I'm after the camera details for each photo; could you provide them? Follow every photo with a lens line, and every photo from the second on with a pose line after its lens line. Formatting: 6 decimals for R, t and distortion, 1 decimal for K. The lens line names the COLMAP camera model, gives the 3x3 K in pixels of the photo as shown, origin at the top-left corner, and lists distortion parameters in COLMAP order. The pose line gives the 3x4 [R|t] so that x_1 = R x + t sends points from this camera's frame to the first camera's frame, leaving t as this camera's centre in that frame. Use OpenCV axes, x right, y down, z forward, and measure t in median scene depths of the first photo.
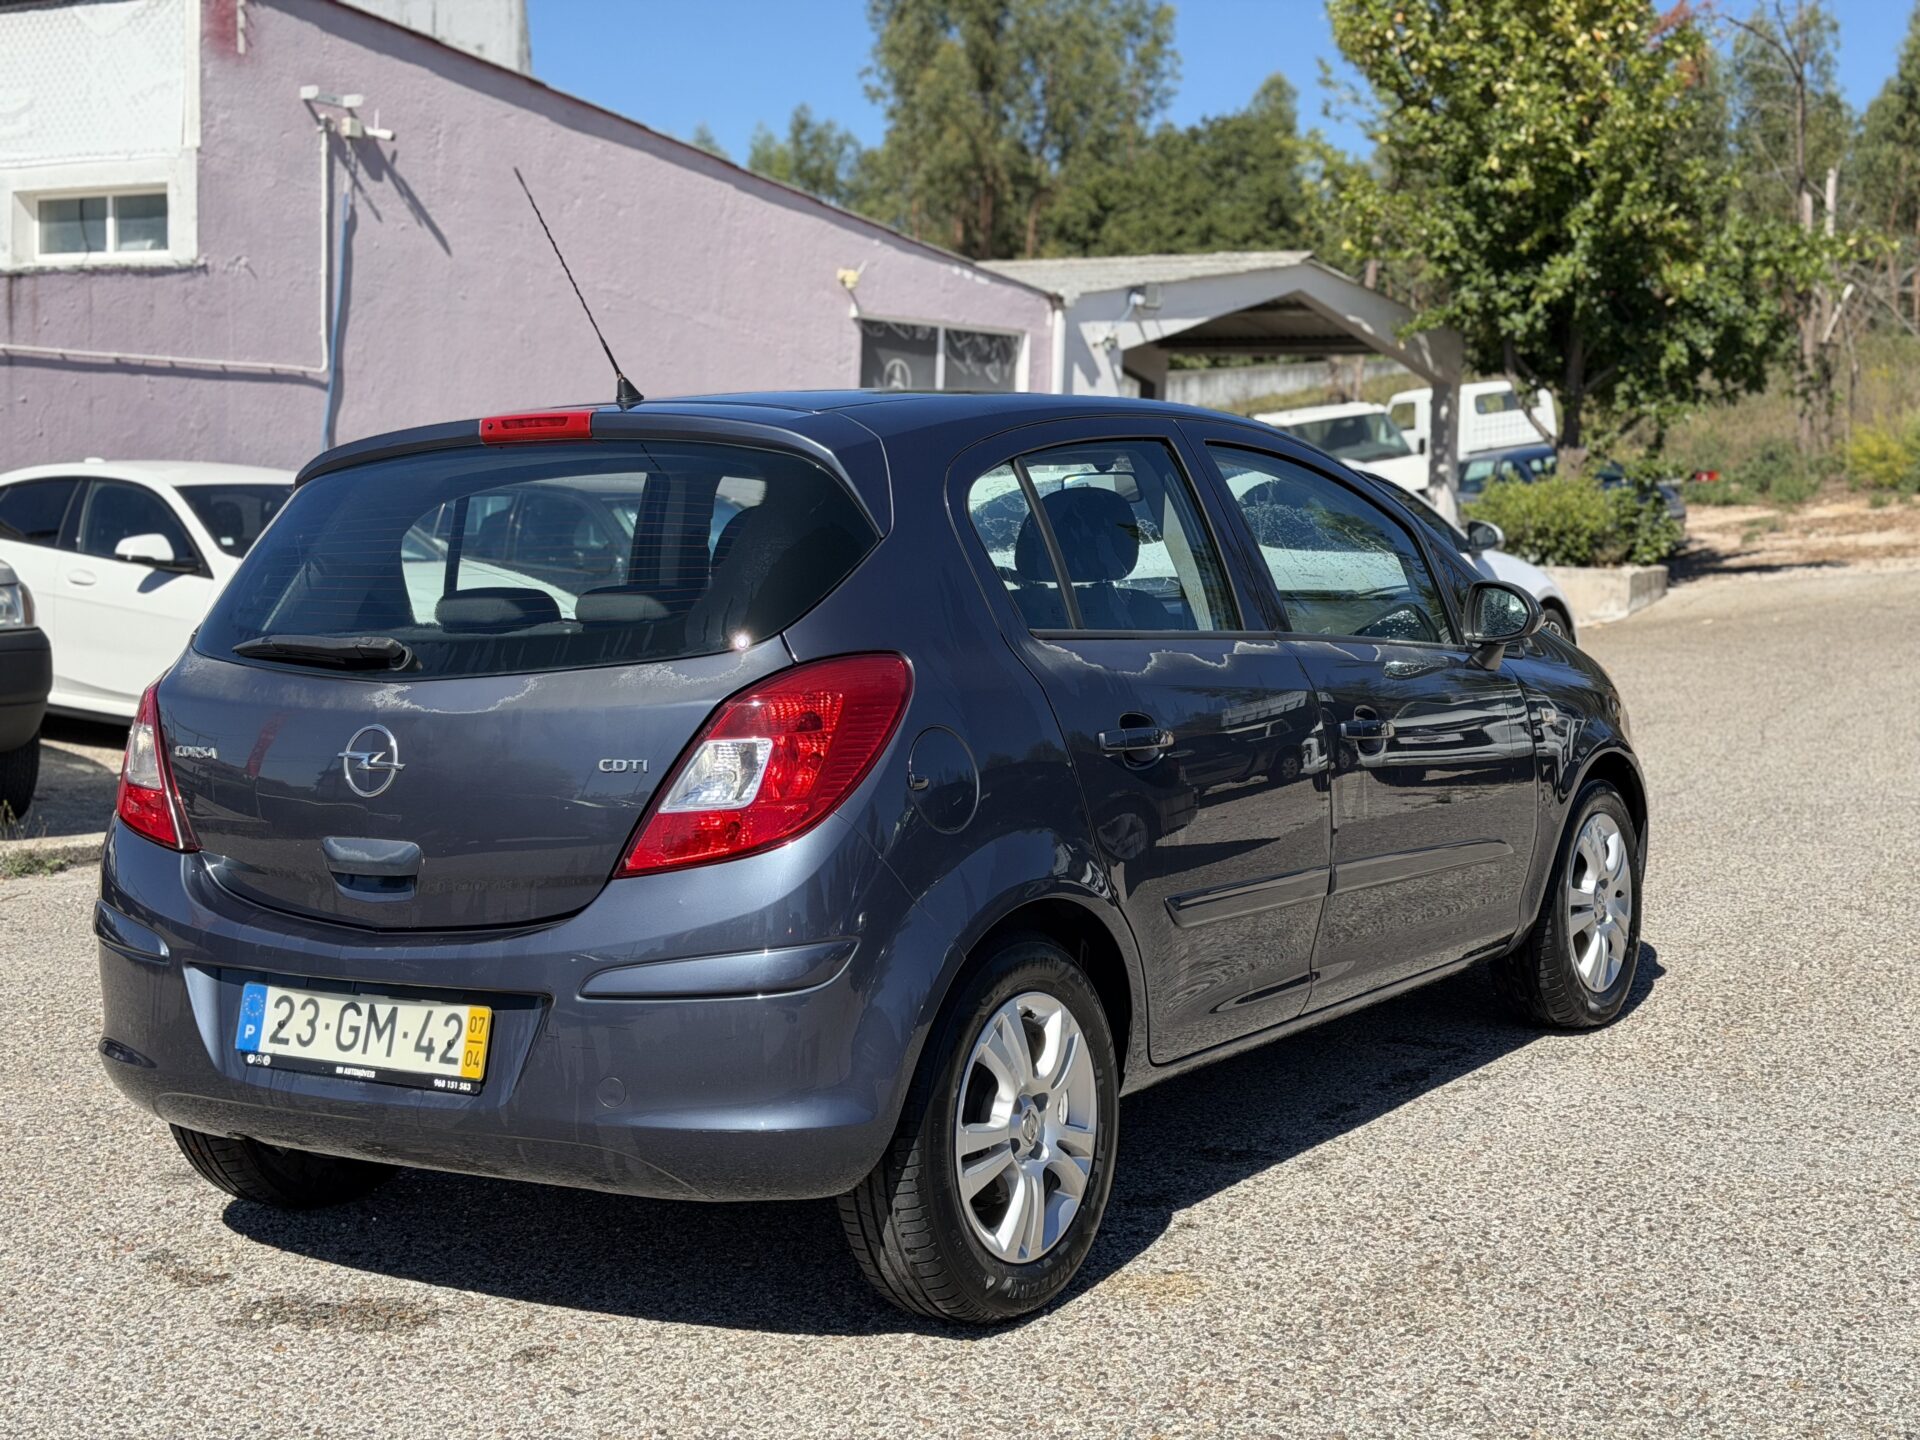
lens RADIAL K [[2646.3, 0, 963.8], [0, 2646.3, 719.9], [0, 0, 1]] dist [0.037023, 0.000000]
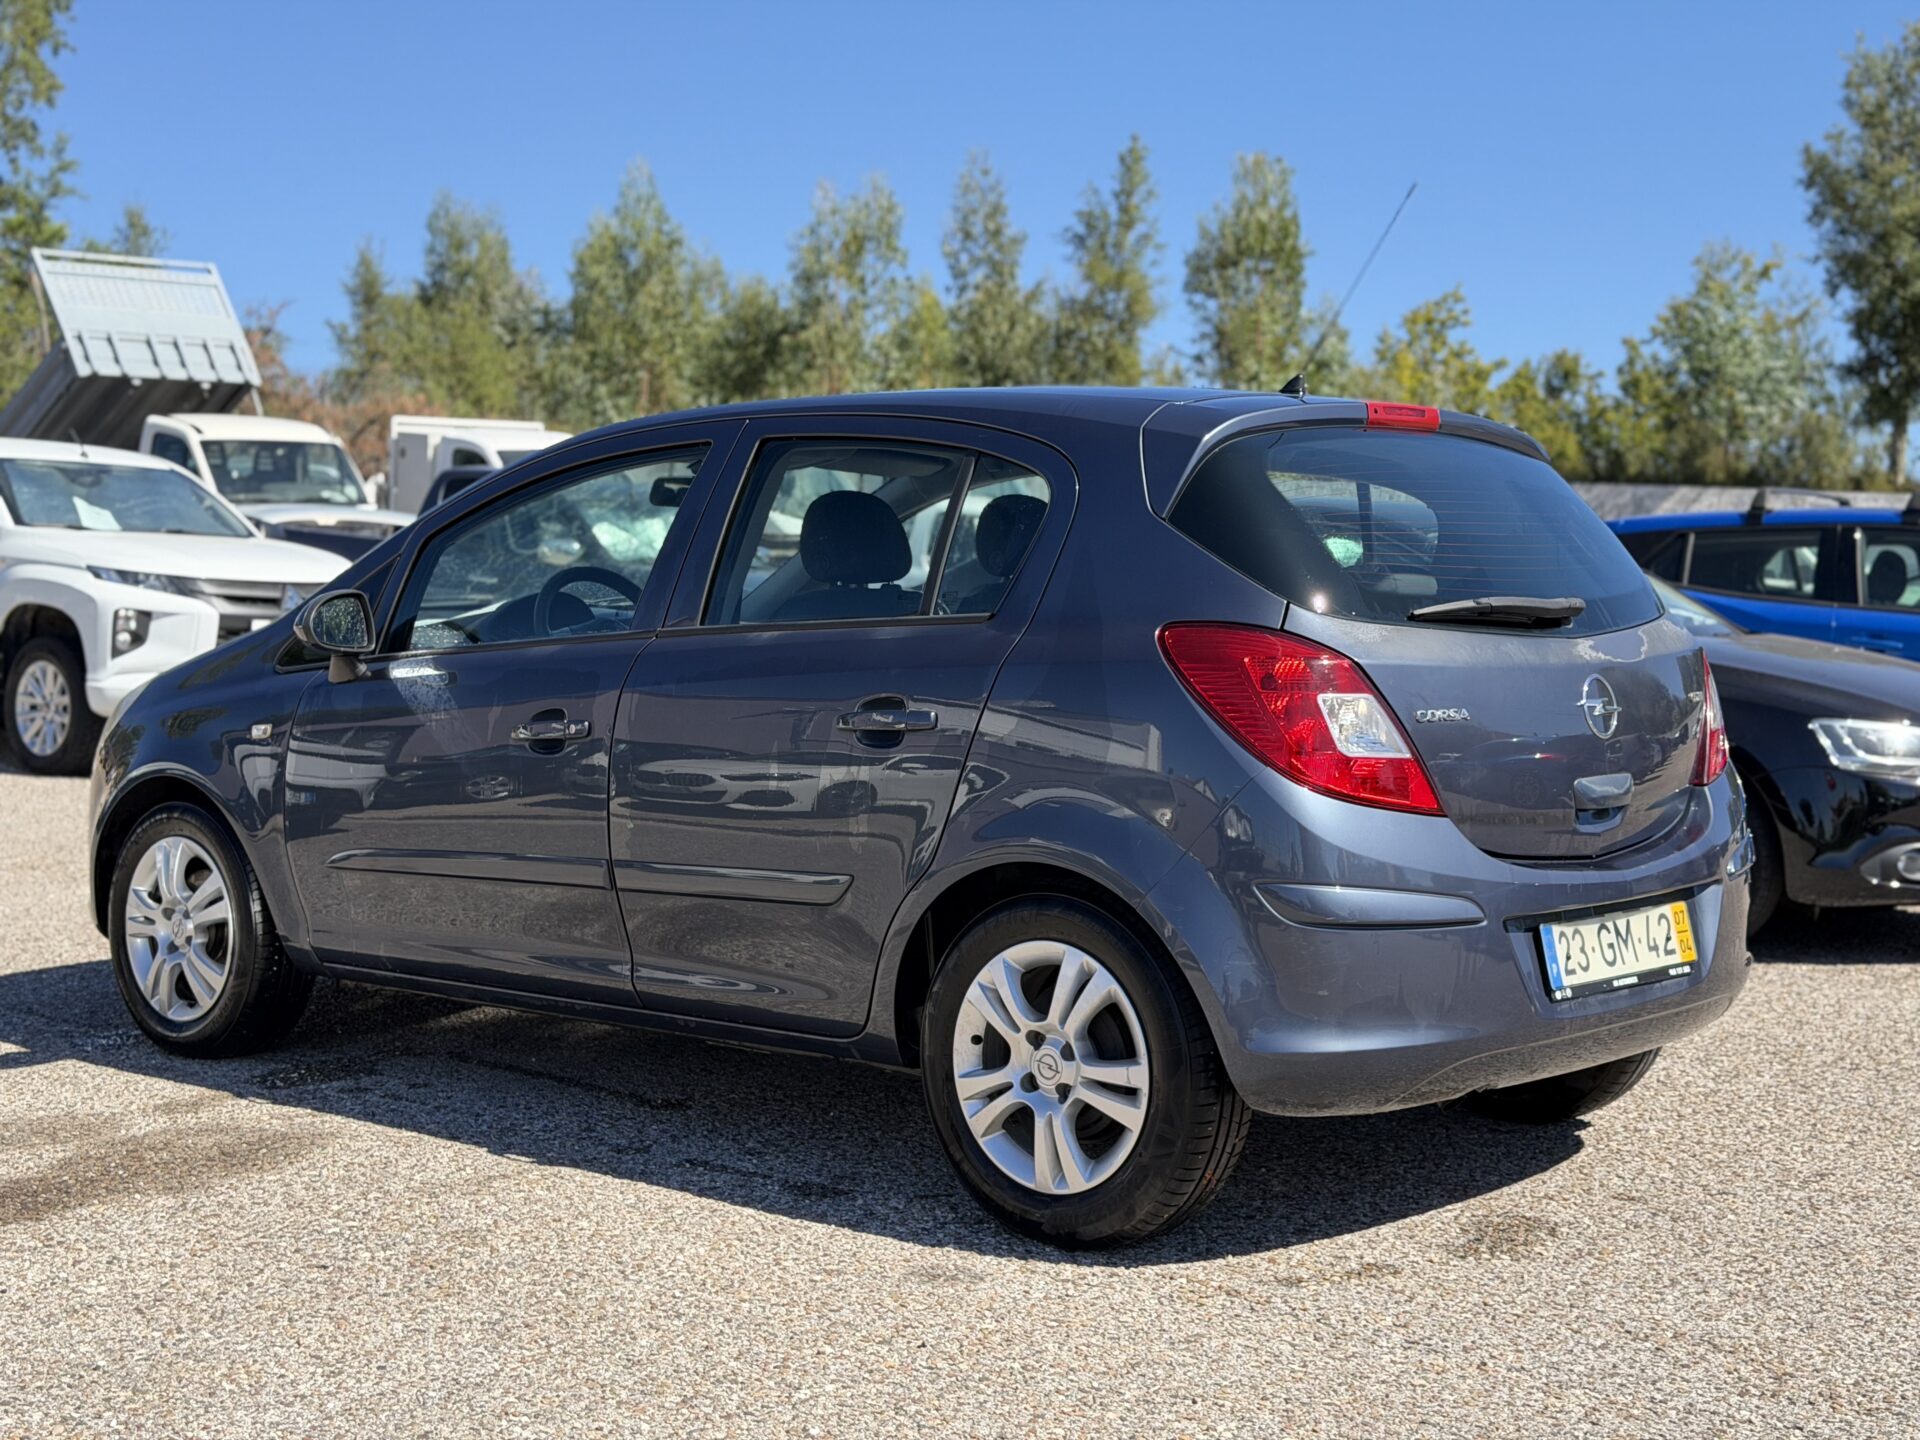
lens RADIAL K [[2646.3, 0, 967.7], [0, 2646.3, 726.3], [0, 0, 1]] dist [0.037023, 0.000000]
pose [[0.154693, -0.022497, 0.987706, -0.228521], [0.060367, 0.998088, 0.013279, -0.001252], [-0.986117, 0.057571, 0.155756, 0.180312]]
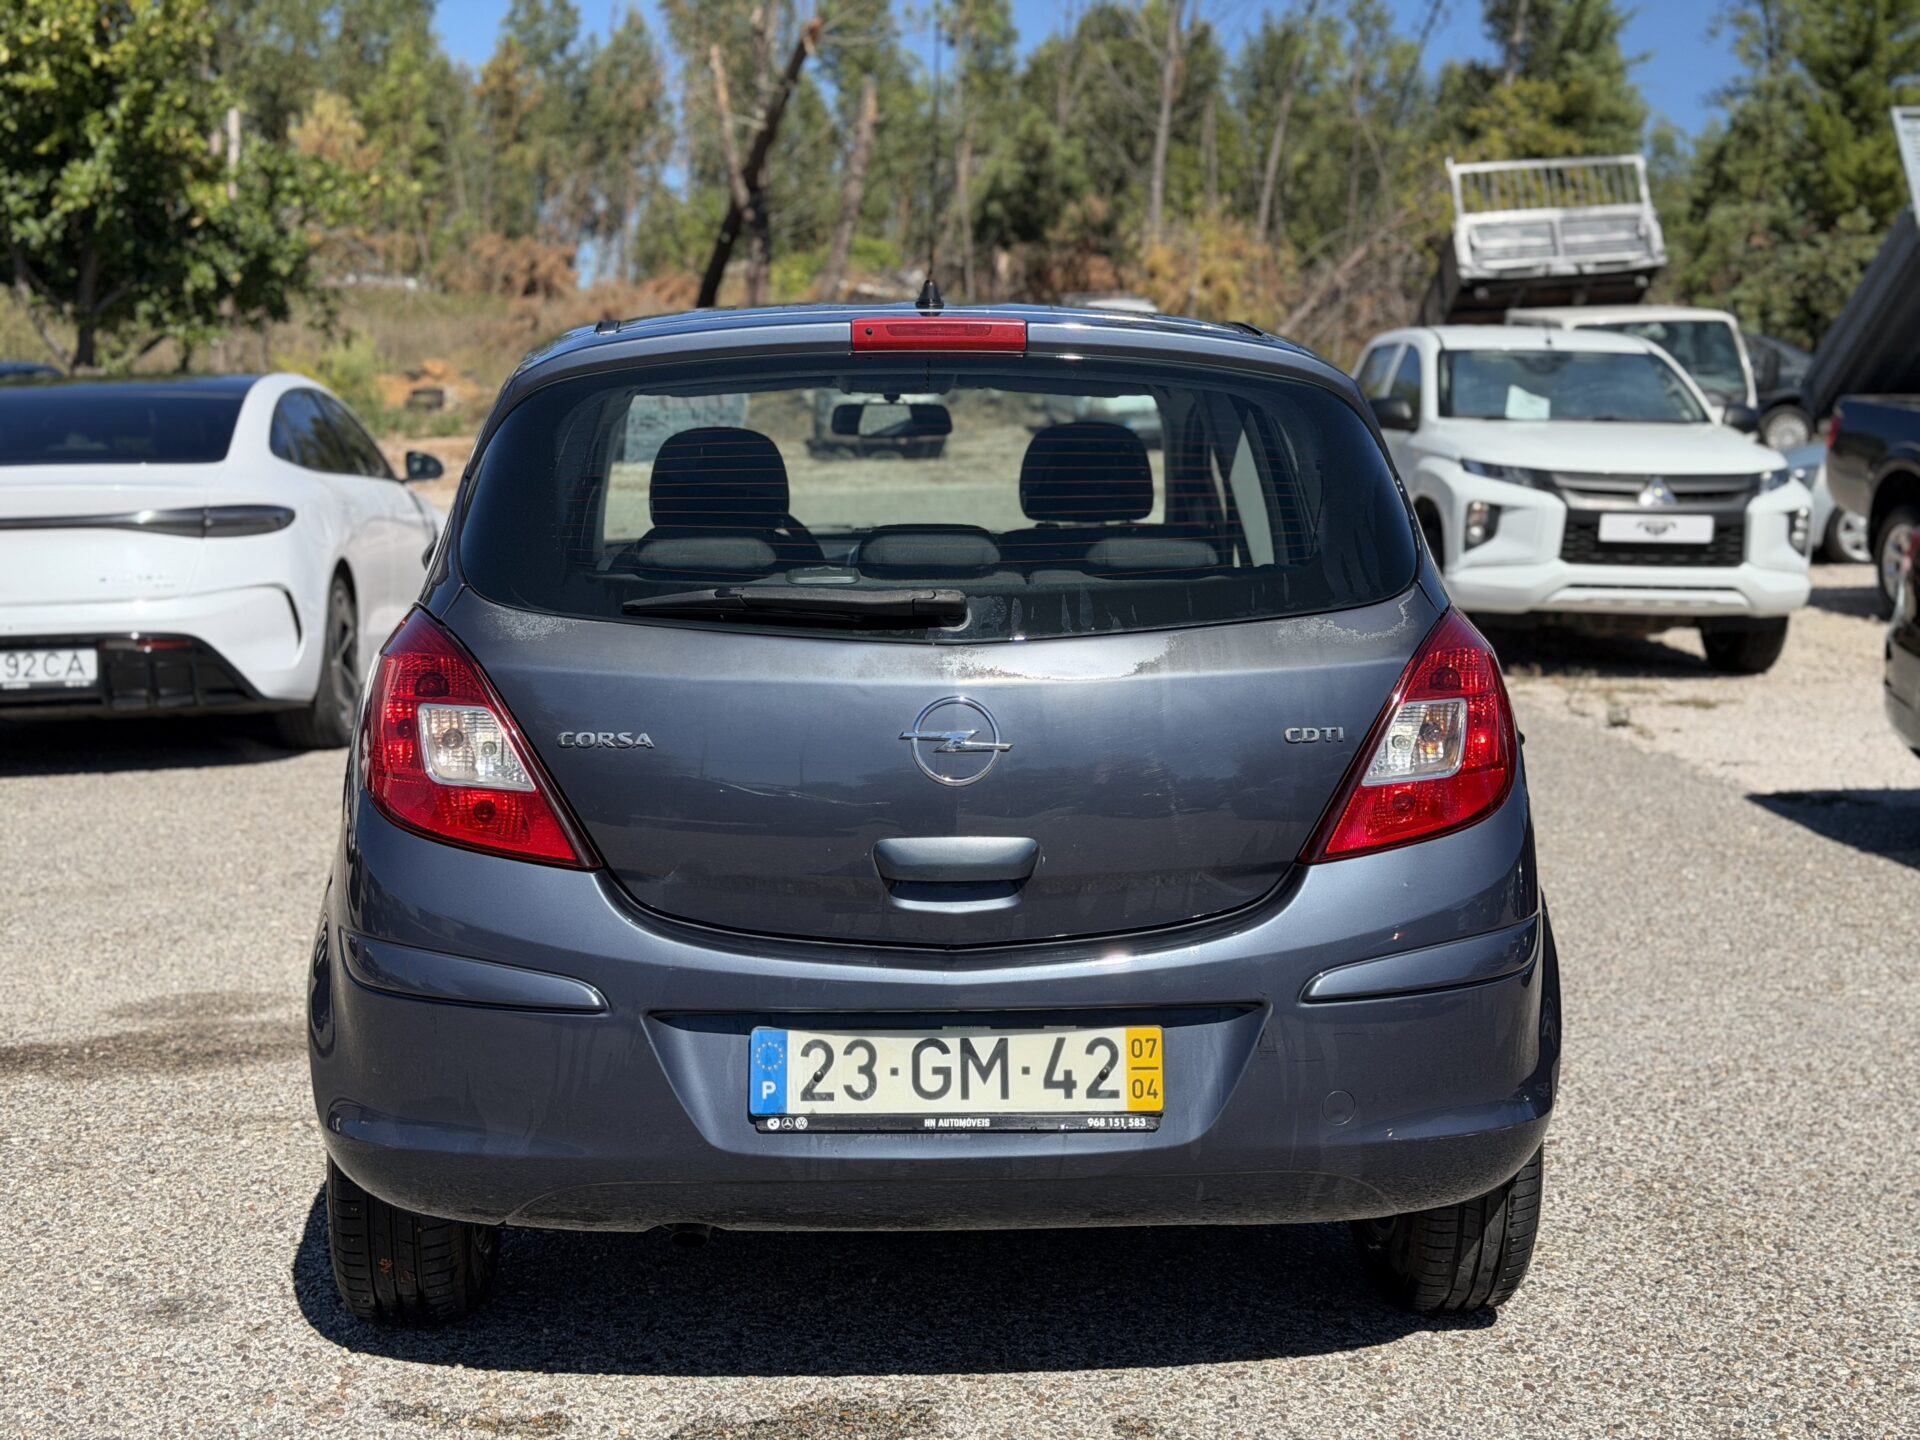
lens RADIAL K [[2646.3, 0, 957.7], [0, 2646.3, 710.2], [0, 0, 1]] dist [0.037023, 0.000000]
pose [[0.788266, -0.026591, 0.614760, -0.119790], [0.011848, 0.999536, 0.028043, -0.002808], [-0.615221, -0.014822, 0.788215, 0.059237]]
